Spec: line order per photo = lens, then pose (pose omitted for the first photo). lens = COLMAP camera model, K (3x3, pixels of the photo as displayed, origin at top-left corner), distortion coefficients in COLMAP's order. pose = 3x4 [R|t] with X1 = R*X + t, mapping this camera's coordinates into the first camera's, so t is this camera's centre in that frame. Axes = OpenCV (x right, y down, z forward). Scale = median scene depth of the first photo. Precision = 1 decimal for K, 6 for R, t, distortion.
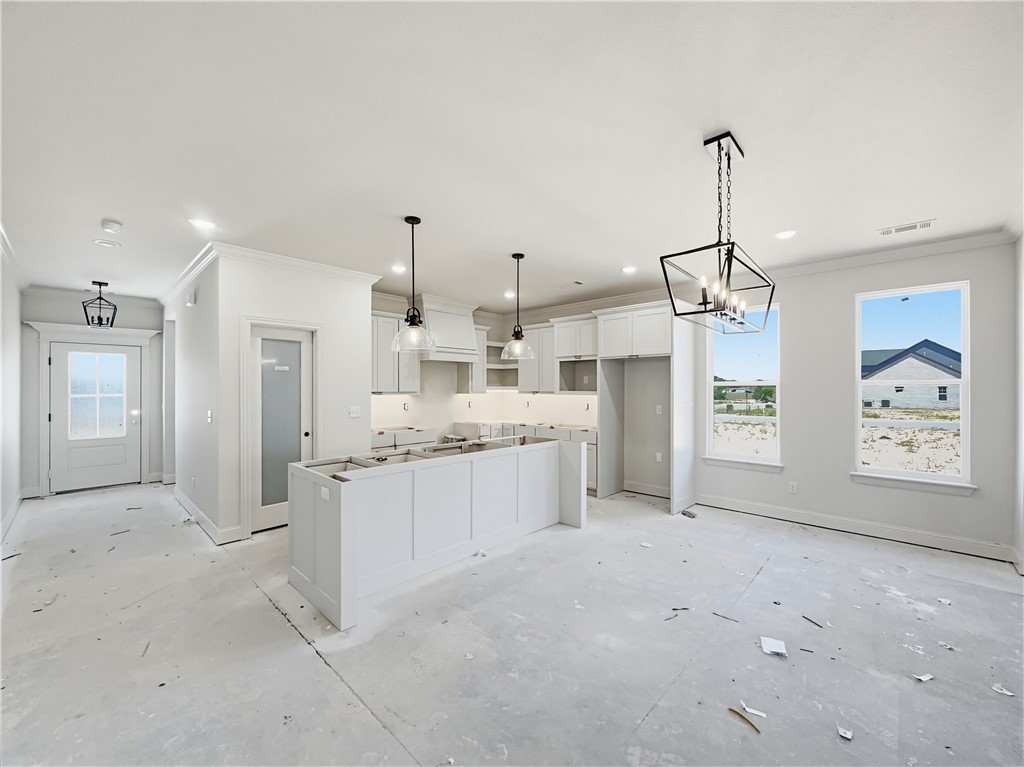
lens RADIAL K [[409.8, 0, 520.0], [0, 409.8, 386.6], [0, 0, 1]] dist [-0.006104, 0.000236]
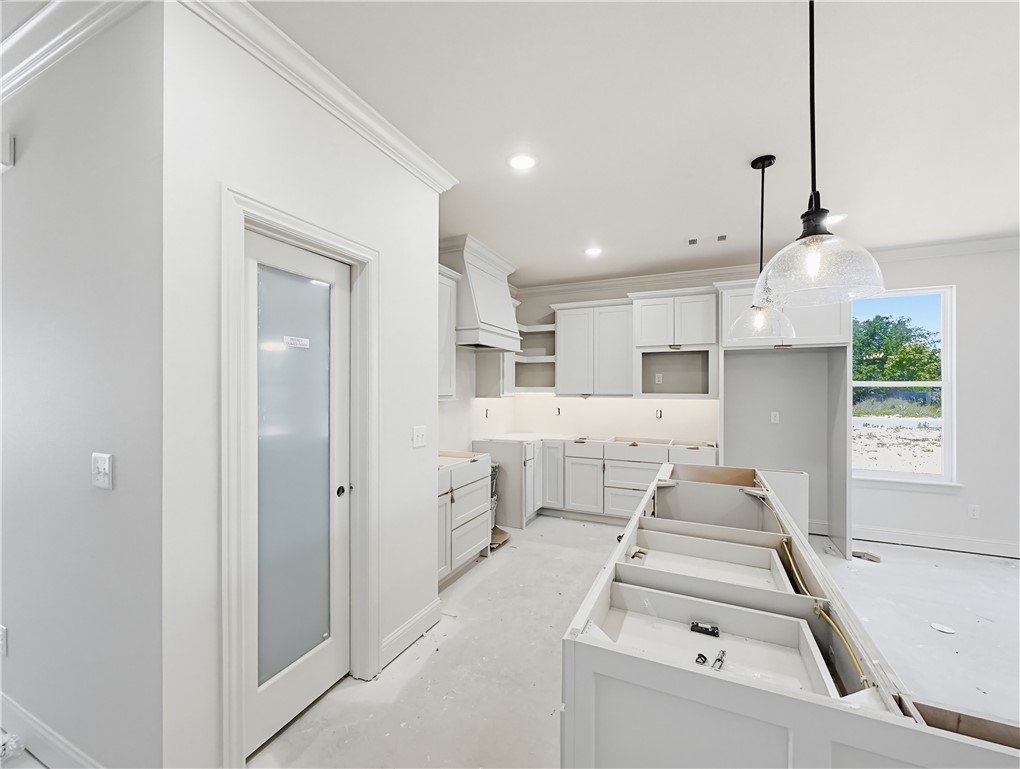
lens RADIAL K [[421.3, 0, 504.5], [0, 421.3, 391.6], [0, 0, 1]] dist [-0.001697, -0.000475]
pose [[0.953738, -0.001654, 0.300634, -0.355833], [-0.001199, 0.999956, 0.009307, 0.000748], [-0.300637, -0.009237, 0.953694, 0.363694]]
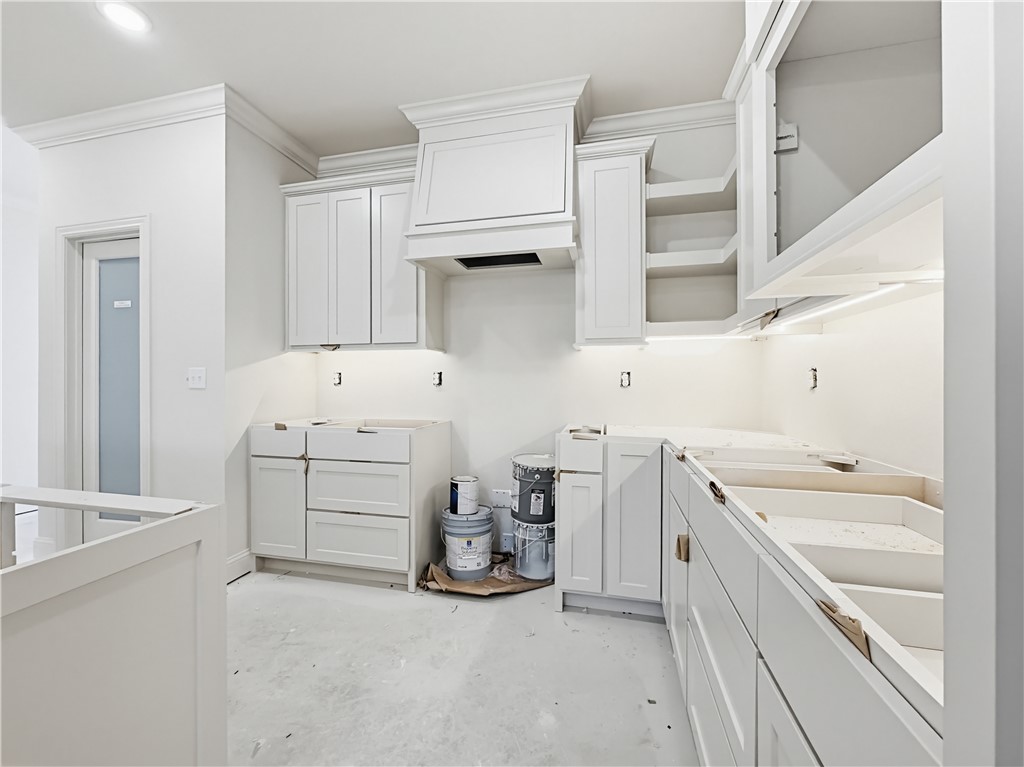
lens RADIAL K [[409.8, 0, 511.6], [0, 409.8, 379.3], [0, 0, 1]] dist [-0.006104, 0.000236]
pose [[0.490016, 0.000279, -0.871714, 0.173719], [0.004622, 0.999985, 0.002918, 0.049129], [0.871701, -0.005459, 0.490007, 0.844563]]
